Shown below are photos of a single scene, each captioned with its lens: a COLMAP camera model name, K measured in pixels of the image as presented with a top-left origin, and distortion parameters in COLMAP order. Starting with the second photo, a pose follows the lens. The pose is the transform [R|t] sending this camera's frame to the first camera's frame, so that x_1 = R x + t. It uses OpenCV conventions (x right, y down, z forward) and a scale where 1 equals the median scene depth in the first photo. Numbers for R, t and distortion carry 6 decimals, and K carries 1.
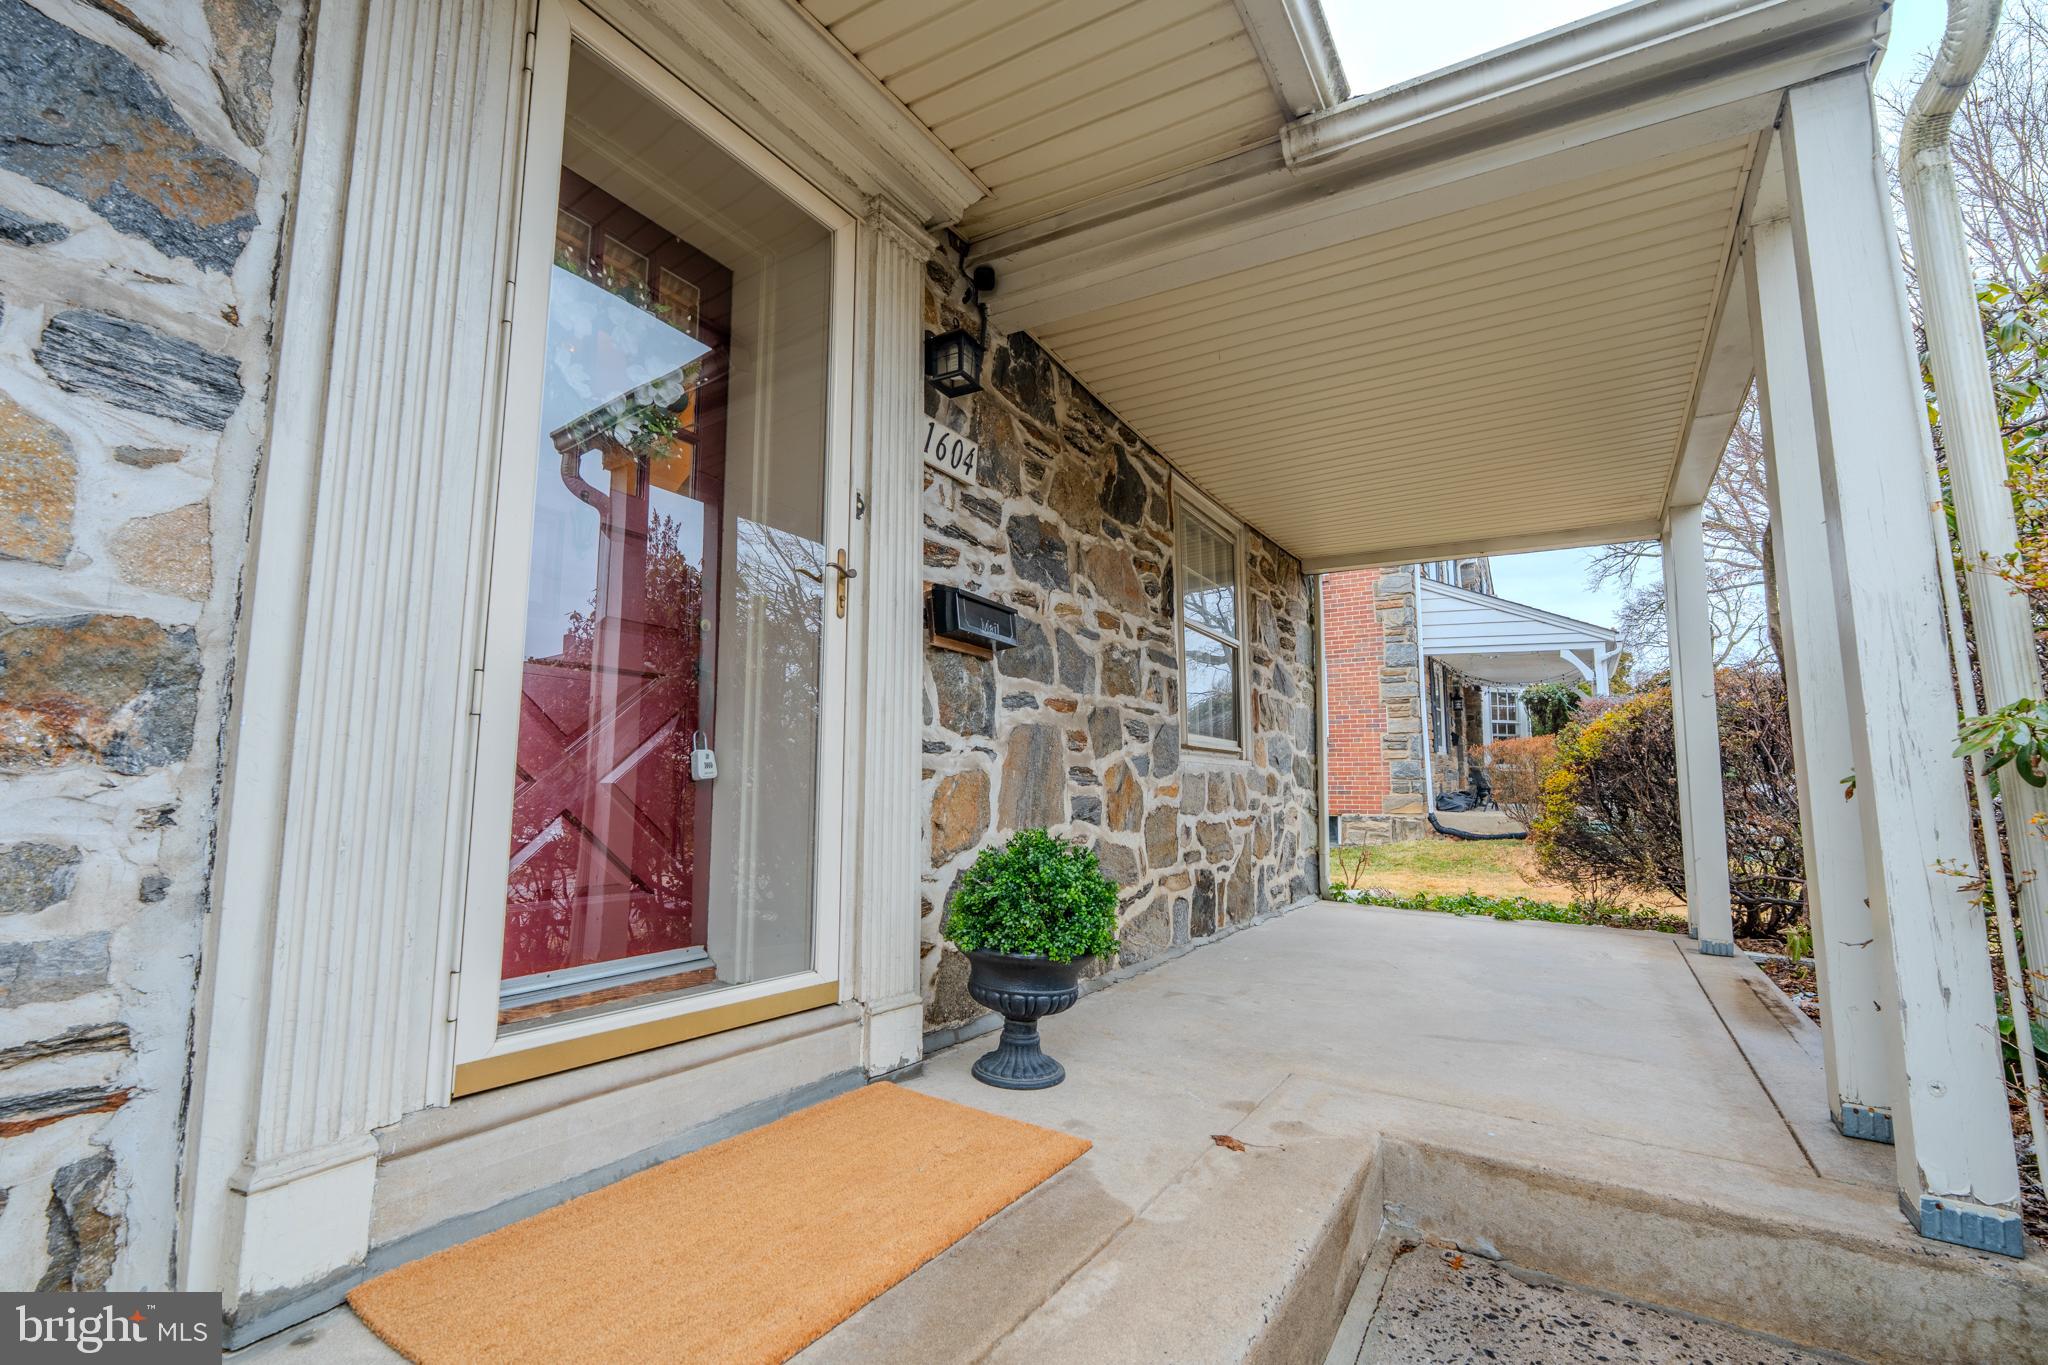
lens RADIAL K [[902.8, 0, 1024.0], [0, 902.8, 682.5], [0, 0, 1]] dist [-0.008831, 0.000253]
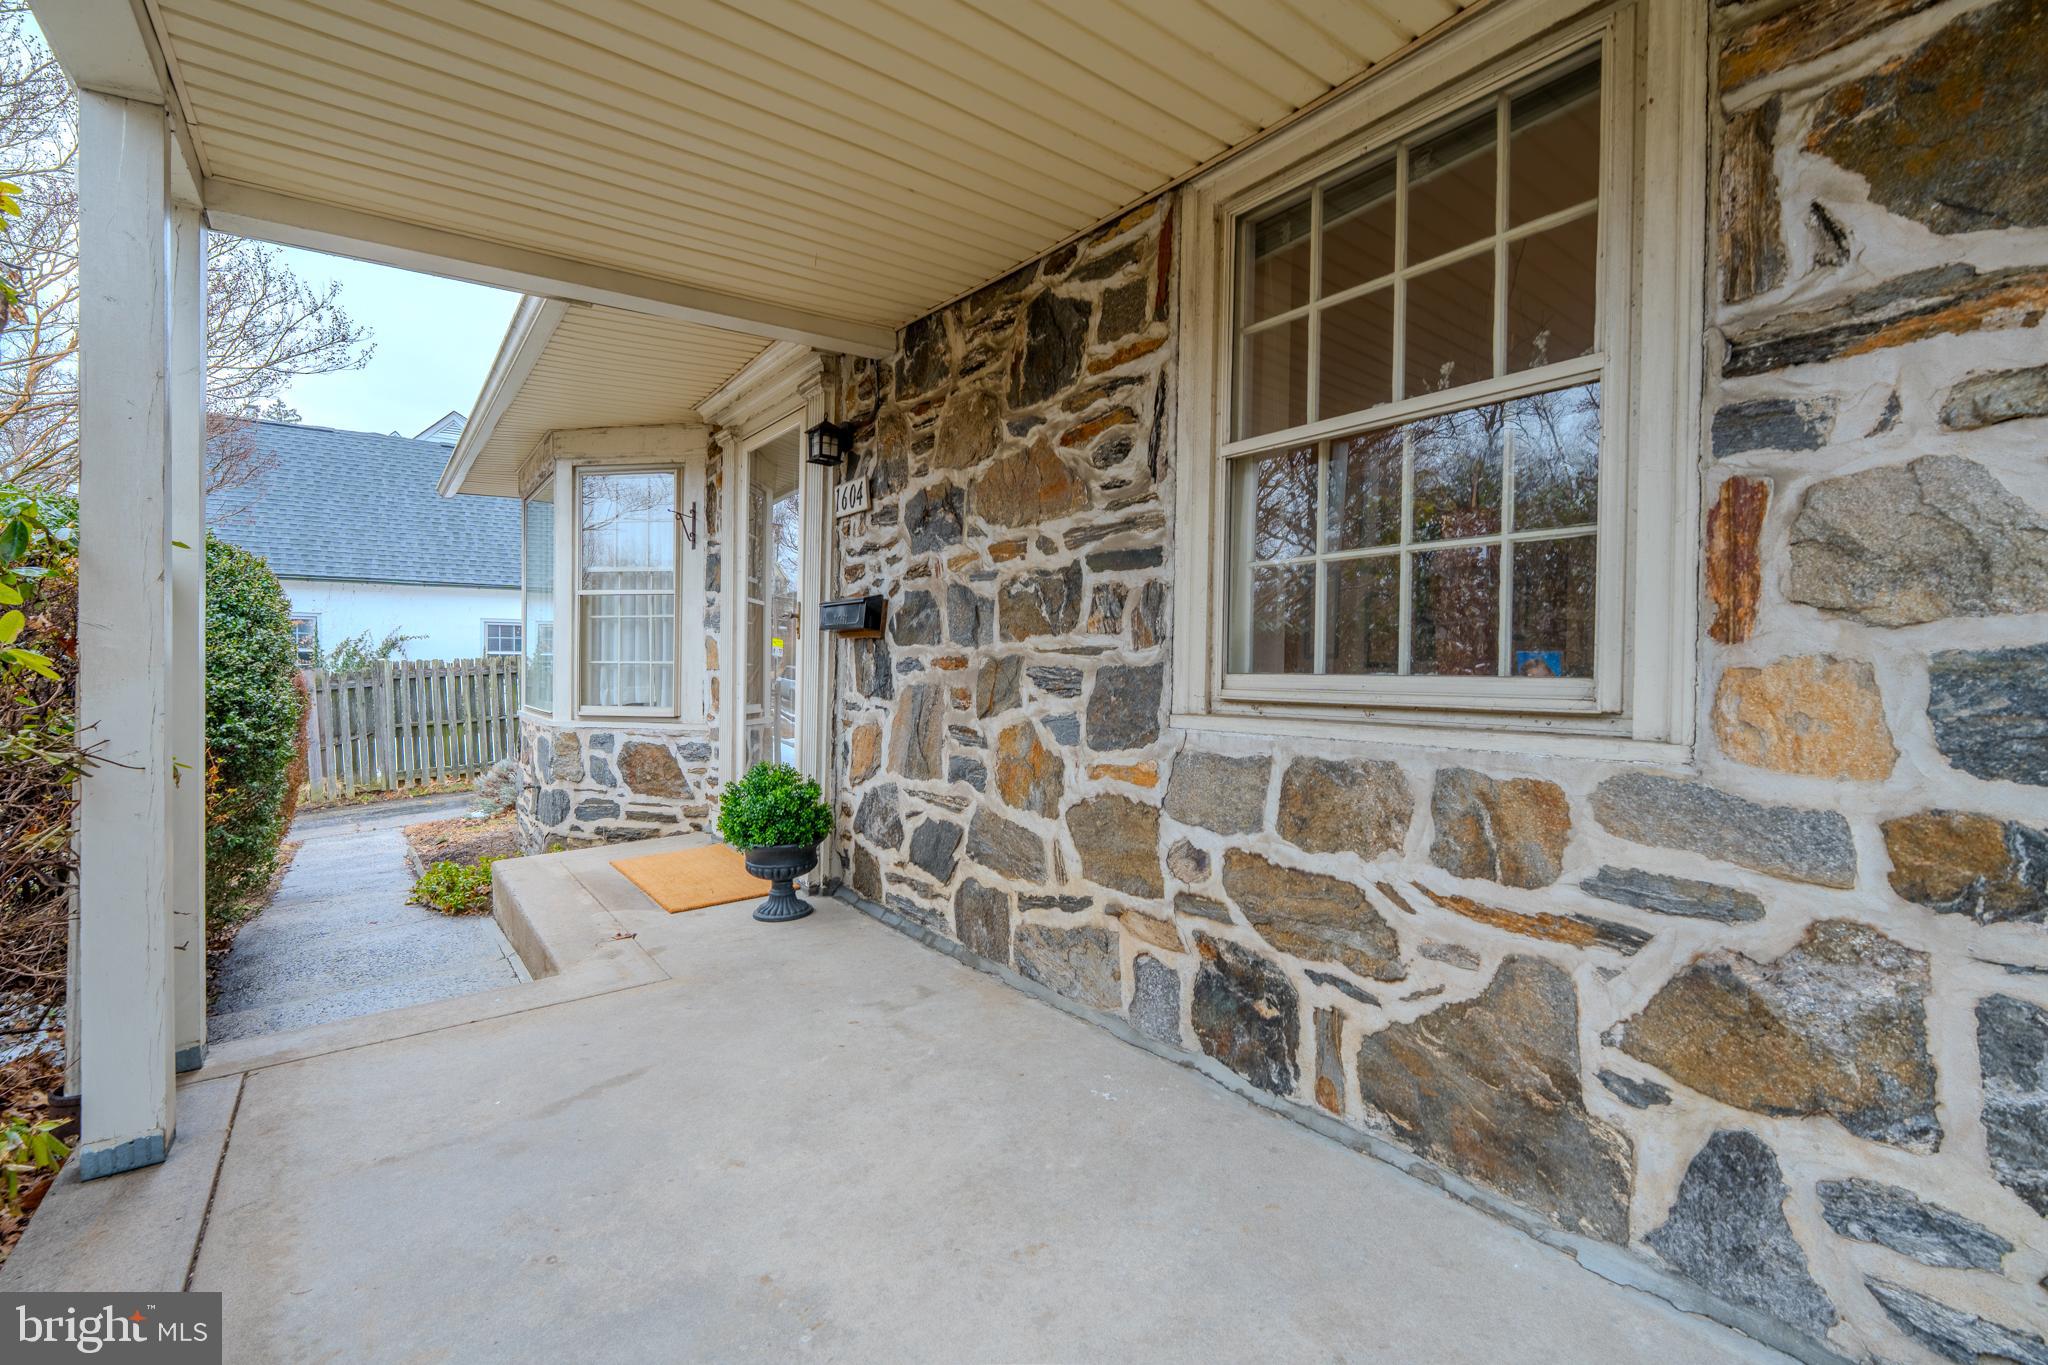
lens RADIAL K [[902.8, 0, 1024.0], [0, 902.8, 682.5], [0, 0, 1]] dist [-0.008831, 0.000253]
pose [[-0.374940, 0.008280, -0.927012, 0.893467], [0.101632, 0.994300, -0.032225, 0.083241], [0.921461, -0.106297, -0.373644, 1.382841]]
